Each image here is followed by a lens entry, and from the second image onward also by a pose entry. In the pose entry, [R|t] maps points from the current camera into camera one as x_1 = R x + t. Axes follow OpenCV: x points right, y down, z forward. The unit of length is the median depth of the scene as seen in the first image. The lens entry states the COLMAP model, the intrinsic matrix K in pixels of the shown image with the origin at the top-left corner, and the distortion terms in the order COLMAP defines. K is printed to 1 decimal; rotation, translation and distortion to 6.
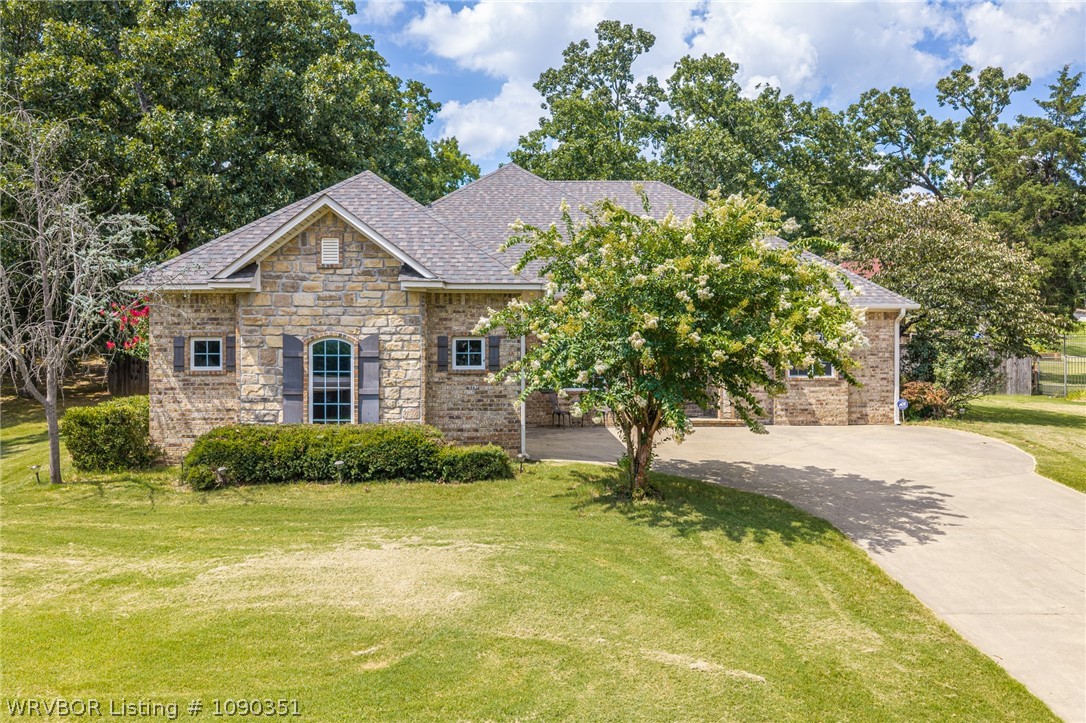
lens RADIAL K [[899.5, 0, 544.6], [0, 899.5, 367.4], [0, 0, 1]] dist [0.020009, -0.038740]
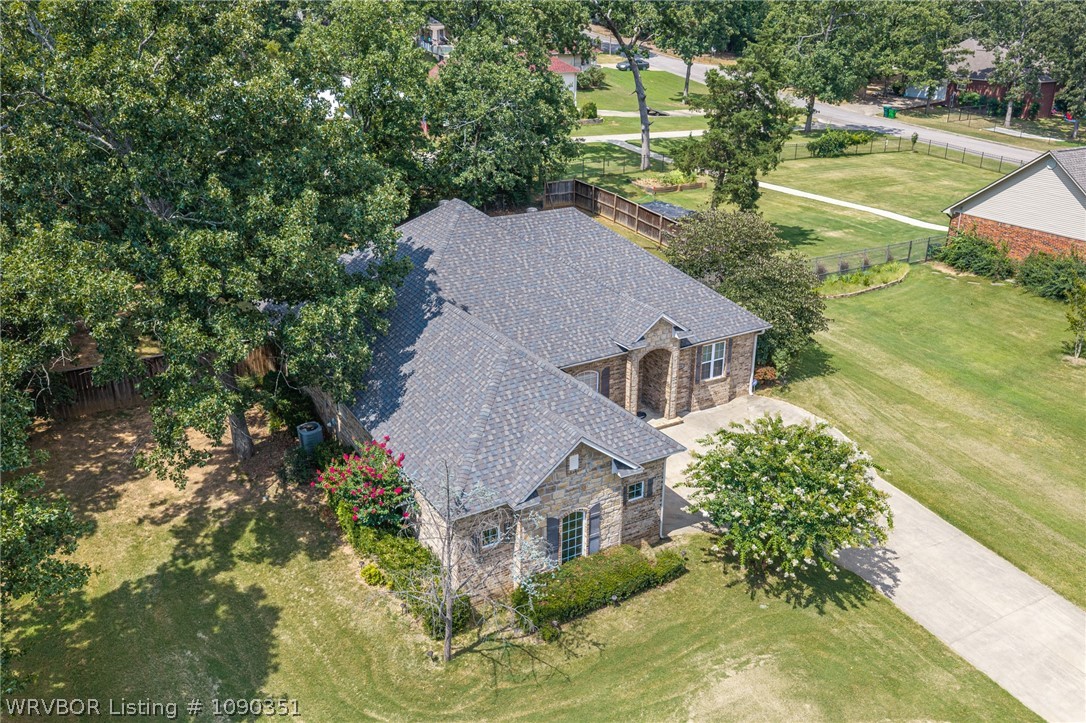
lens RADIAL K [[899.5, 0, 540.6], [0, 899.5, 364.6], [0, 0, 1]] dist [0.020009, -0.038740]
pose [[0.872231, -0.183892, 0.453208, -0.935369], [0.002178, 0.928077, 0.372382, -0.838364], [-0.489090, -0.323816, 0.809898, -0.138882]]
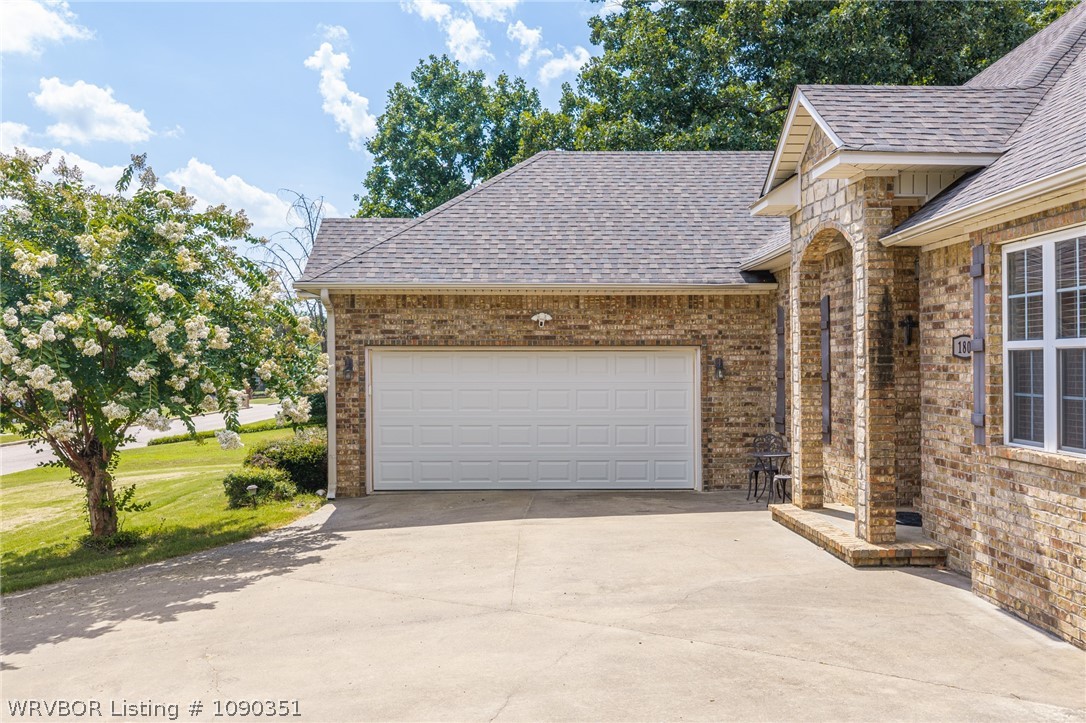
lens RADIAL K [[899.5, 0, 543.7], [0, 899.5, 360.1], [0, 0, 1]] dist [0.020009, -0.038740]
pose [[0.017023, -0.002720, -0.999851, 0.809520], [-0.005776, 0.999979, -0.002819, -0.021995], [0.999838, 0.005823, 0.017007, 1.205776]]
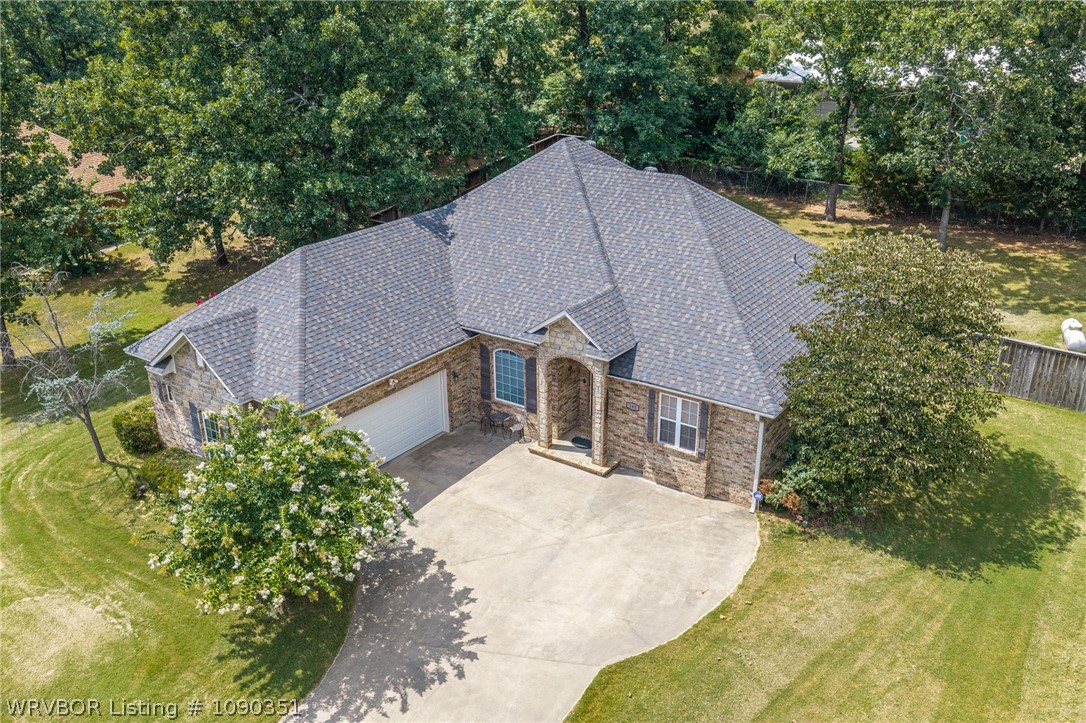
lens RADIAL K [[899.5, 0, 547.6], [0, 899.5, 365.1], [0, 0, 1]] dist [0.020009, -0.038740]
pose [[0.808803, 0.226953, -0.542522, 1.034861], [-0.003335, 0.924287, 0.381683, -0.687700], [0.588071, -0.306897, 0.748323, 0.217182]]
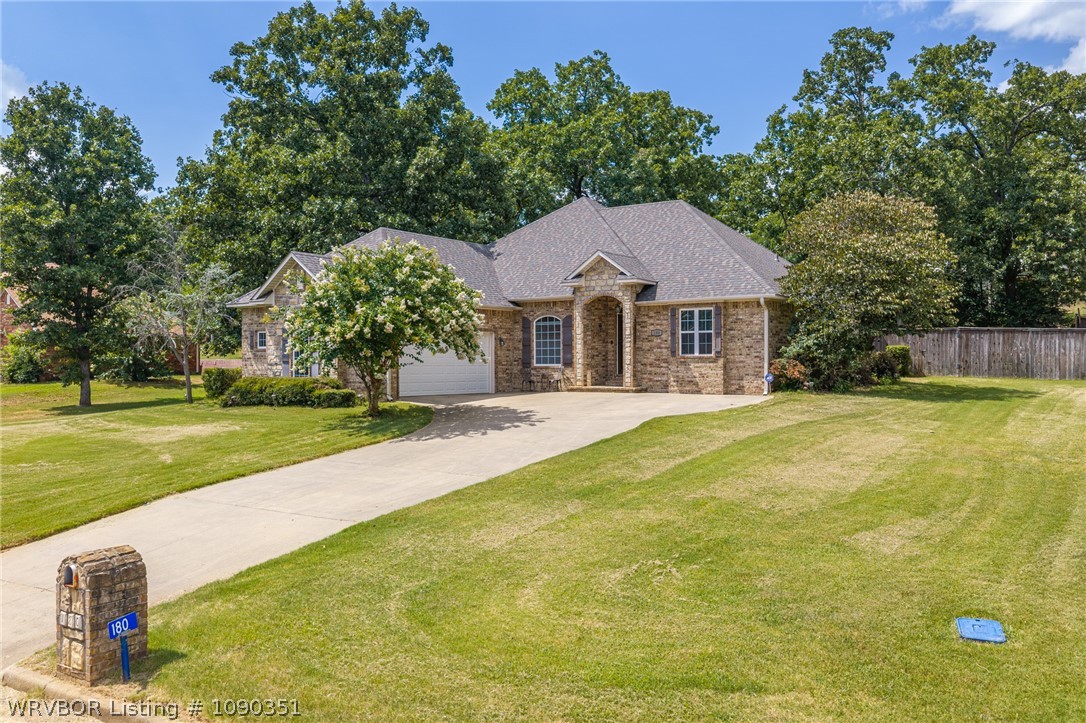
lens RADIAL K [[899.5, 0, 548.4], [0, 899.5, 356.3], [0, 0, 1]] dist [0.020009, -0.038740]
pose [[0.826272, -0.004337, -0.563255, 1.186297], [-0.004496, 0.999888, -0.014294, 0.044137], [0.563254, 0.014343, 0.826159, -0.210250]]
